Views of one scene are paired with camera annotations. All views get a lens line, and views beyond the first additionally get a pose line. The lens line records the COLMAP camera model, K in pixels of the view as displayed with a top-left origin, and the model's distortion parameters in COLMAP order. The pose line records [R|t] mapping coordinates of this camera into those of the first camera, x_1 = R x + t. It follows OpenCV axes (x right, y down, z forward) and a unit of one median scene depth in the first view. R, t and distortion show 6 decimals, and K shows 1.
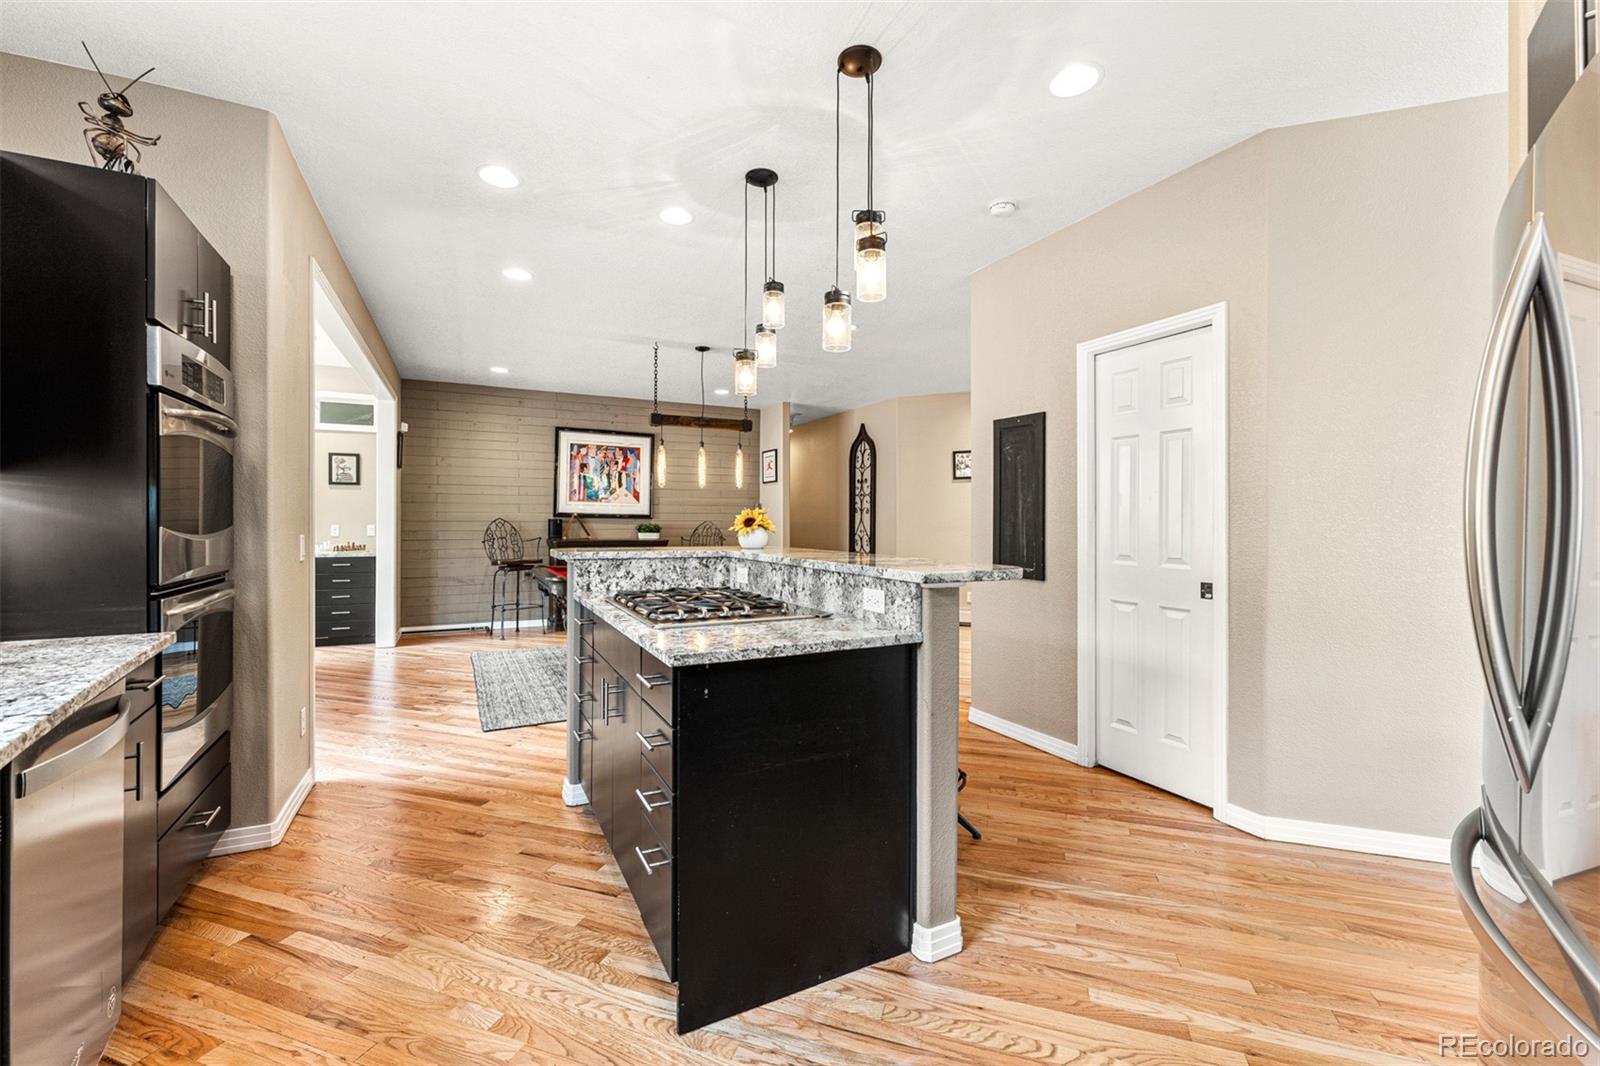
lens RADIAL K [[647.3, 0, 791.8], [0, 647.3, 522.6], [0, 0, 1]] dist [0.000821, 0.000155]
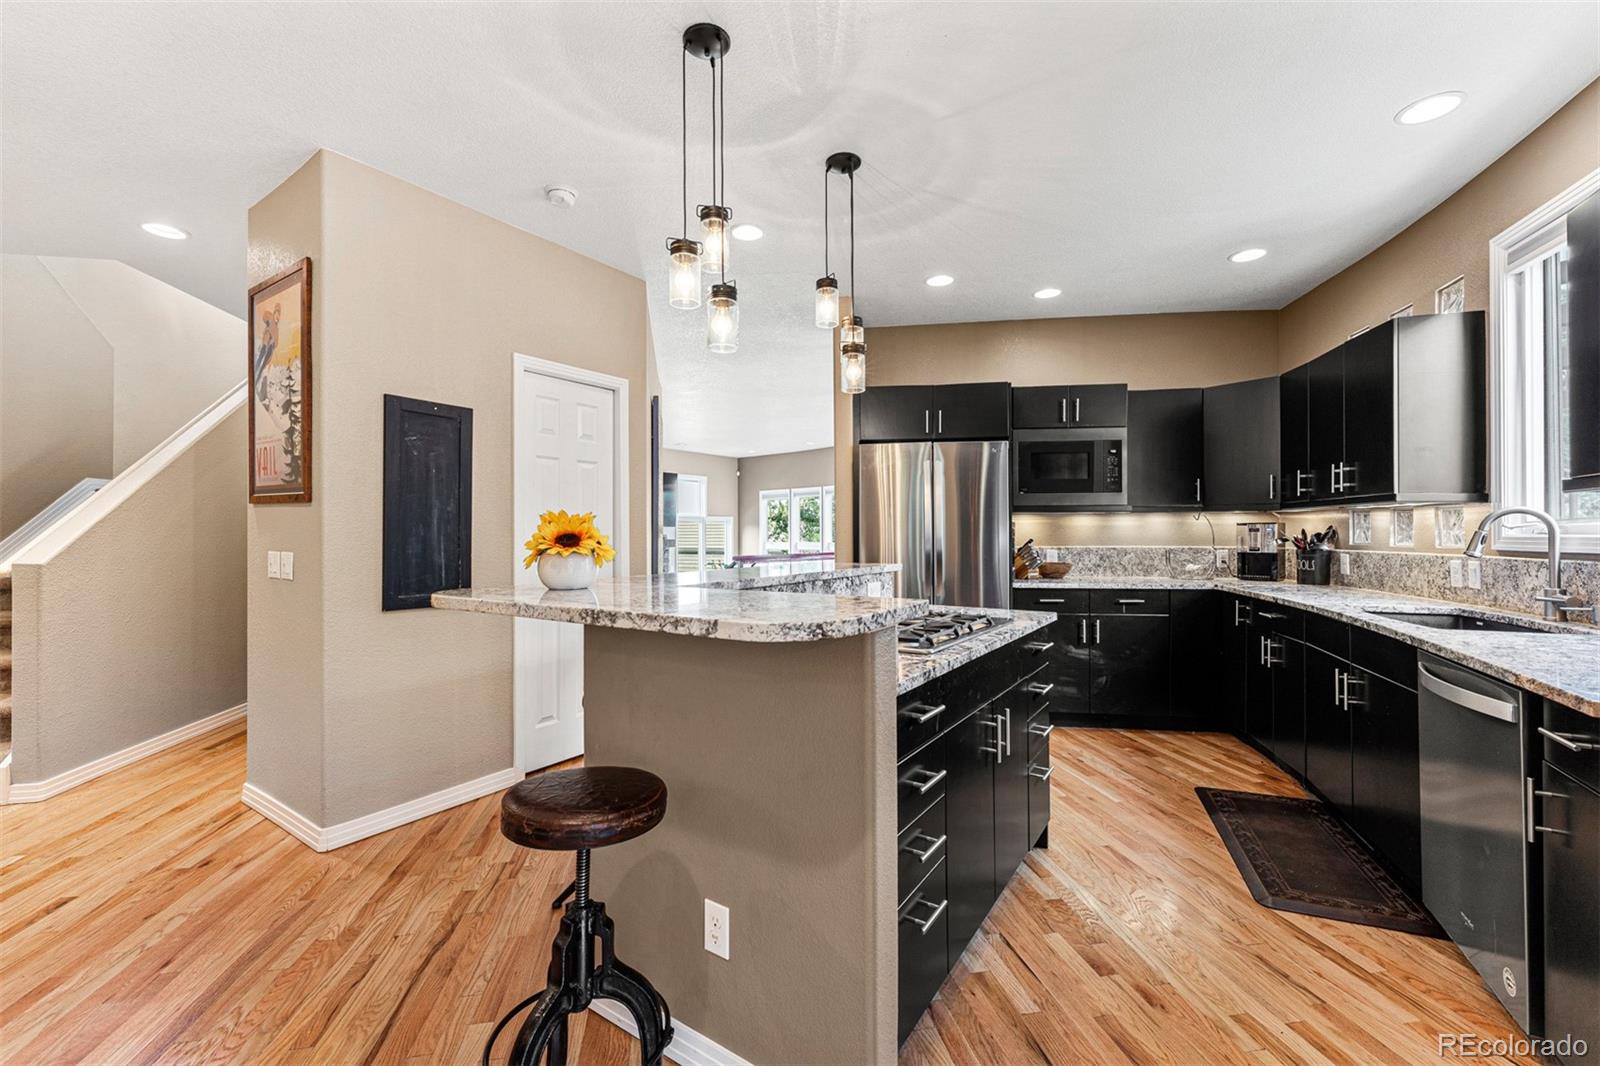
lens RADIAL K [[642.1, 0, 800.0], [0, 642.1, 533.0], [0, 0, 1]] dist [-0.000768, -0.000013]
pose [[-0.476121, -0.000302, 0.879380, -0.259204], [0.005345, 0.999980, 0.003237, -0.002326], [-0.879364, 0.006242, -0.476110, 0.461853]]
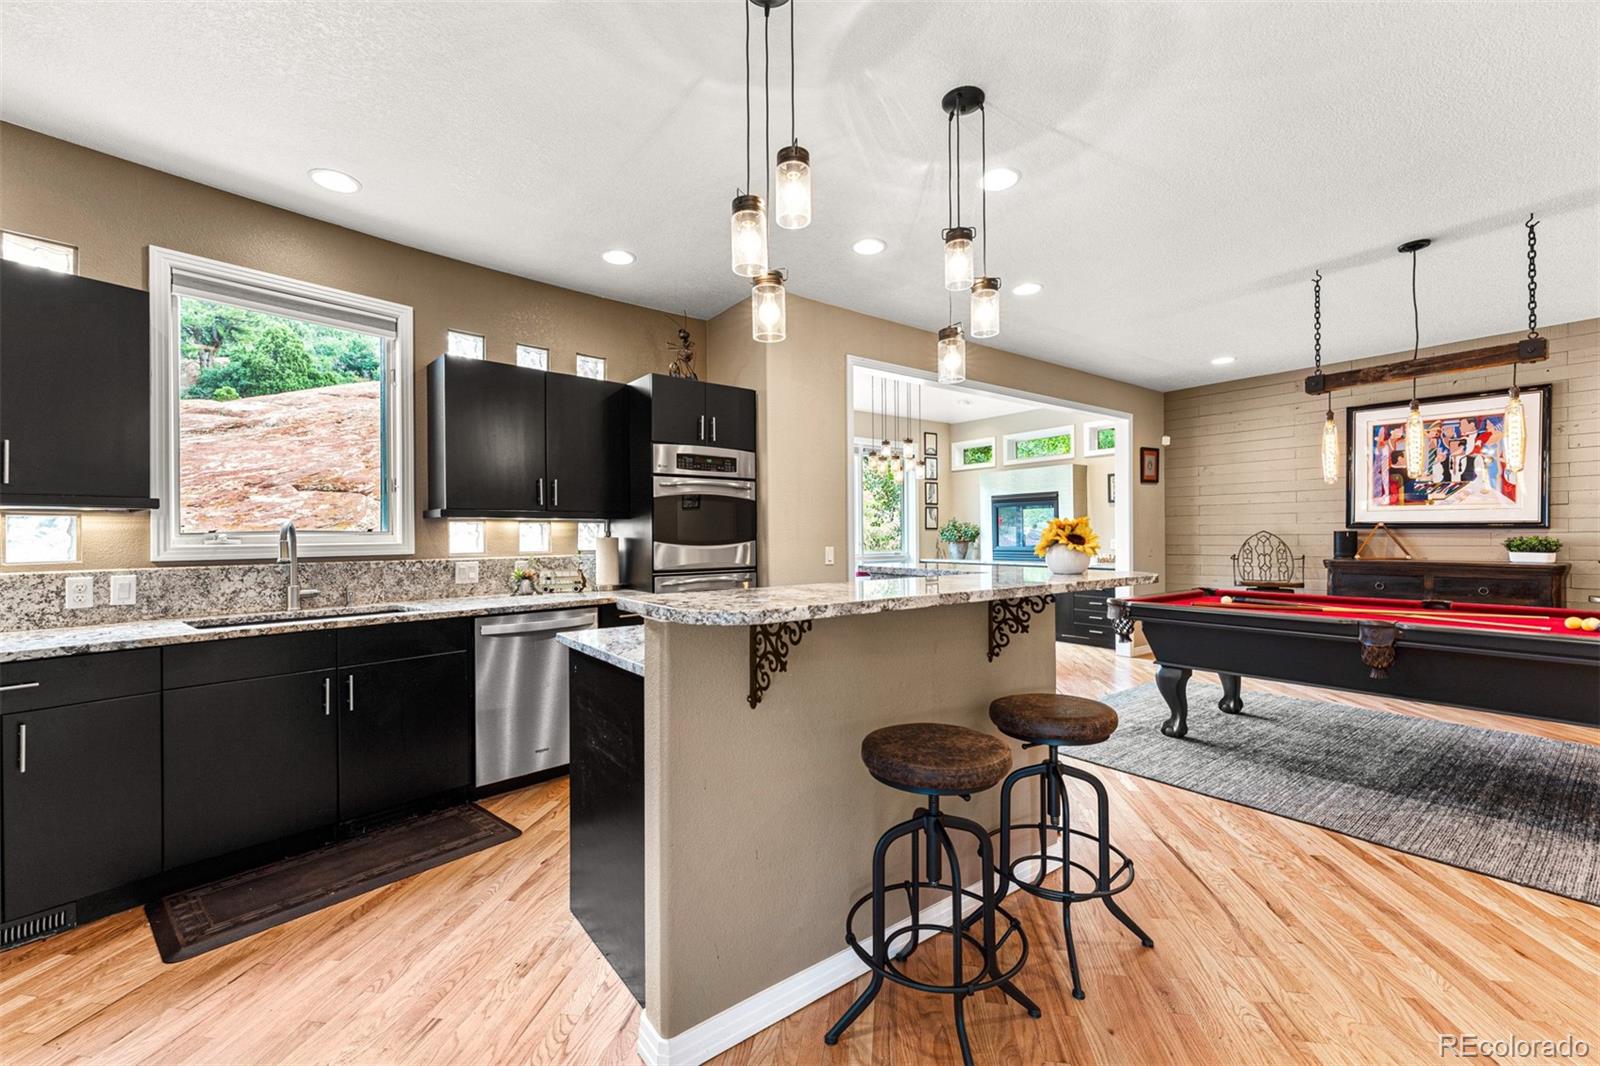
lens RADIAL K [[642.1, 0, 800.0], [0, 642.1, 533.0], [0, 0, 1]] dist [-0.000768, -0.000013]
pose [[0.173014, -0.007109, -0.984894, 0.254196], [0.004171, 0.999970, -0.006485, -0.001156], [0.984911, -0.002986, 0.173039, 0.248241]]
